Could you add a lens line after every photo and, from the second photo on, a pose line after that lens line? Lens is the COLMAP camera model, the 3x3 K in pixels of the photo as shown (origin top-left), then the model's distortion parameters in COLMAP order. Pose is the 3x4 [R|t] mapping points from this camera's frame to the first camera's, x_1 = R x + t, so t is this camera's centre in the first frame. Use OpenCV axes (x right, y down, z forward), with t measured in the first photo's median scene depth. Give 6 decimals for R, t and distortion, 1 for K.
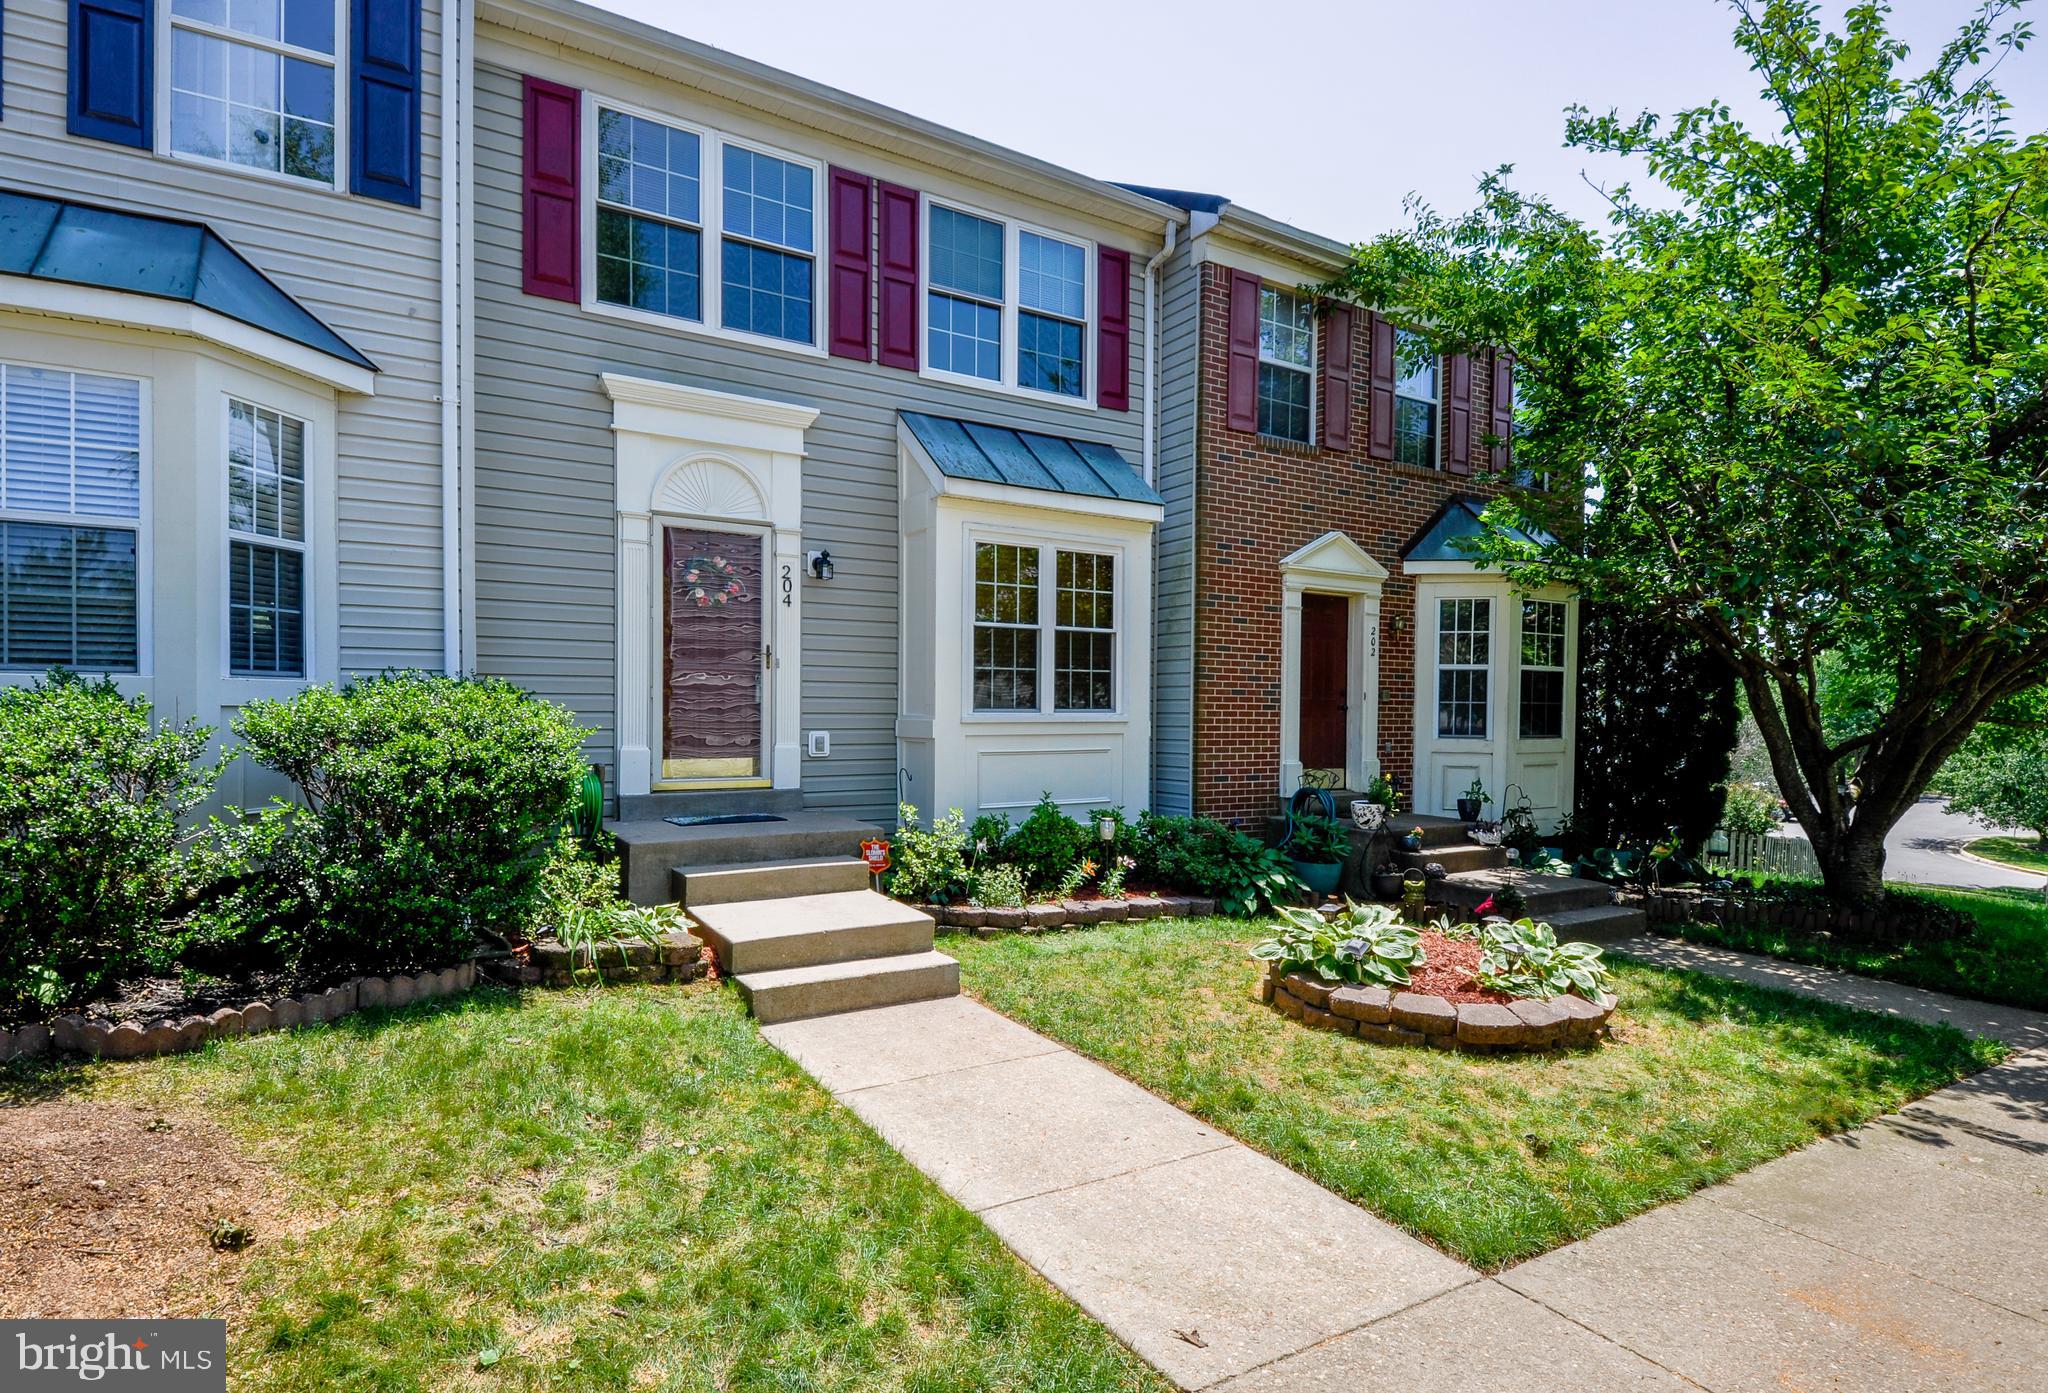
lens RADIAL K [[959.8, 0, 1005.6], [0, 959.8, 676.6], [0, 0, 1]] dist [0.042831, -0.045617]
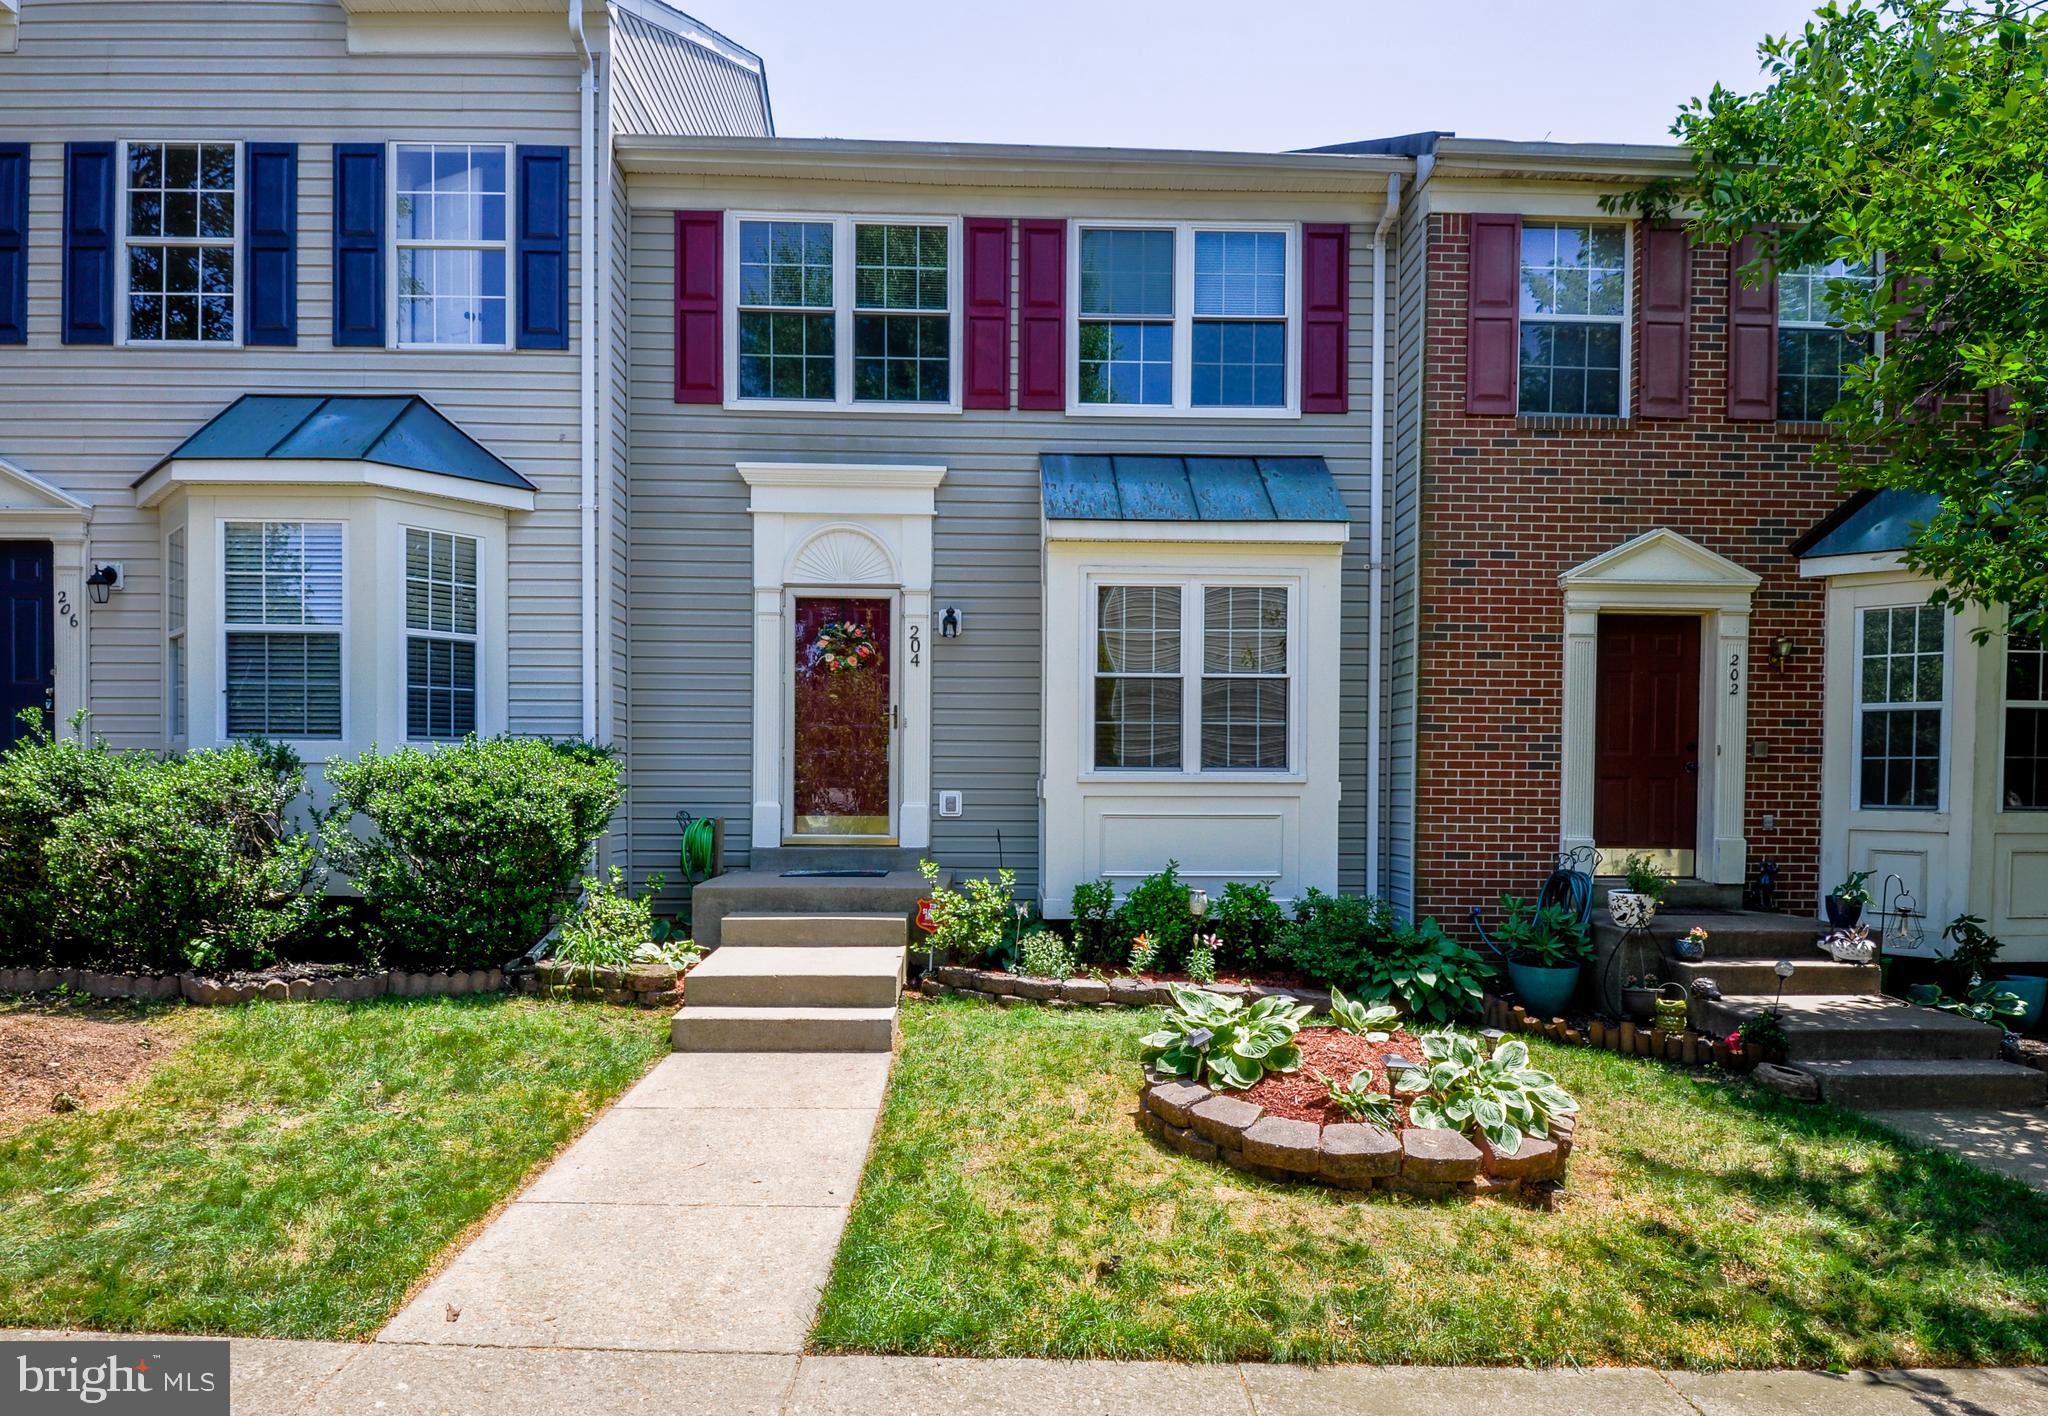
lens RADIAL K [[1066.5, 0, 1025.6], [0, 1066.5, 738.4], [0, 0, 1]] dist [0.029257, -0.037133]
pose [[0.889160, -0.019006, -0.457202, 0.378056], [0.016039, 0.999818, -0.010371, 0.015452], [0.457315, 0.001888, 0.889303, 0.060410]]
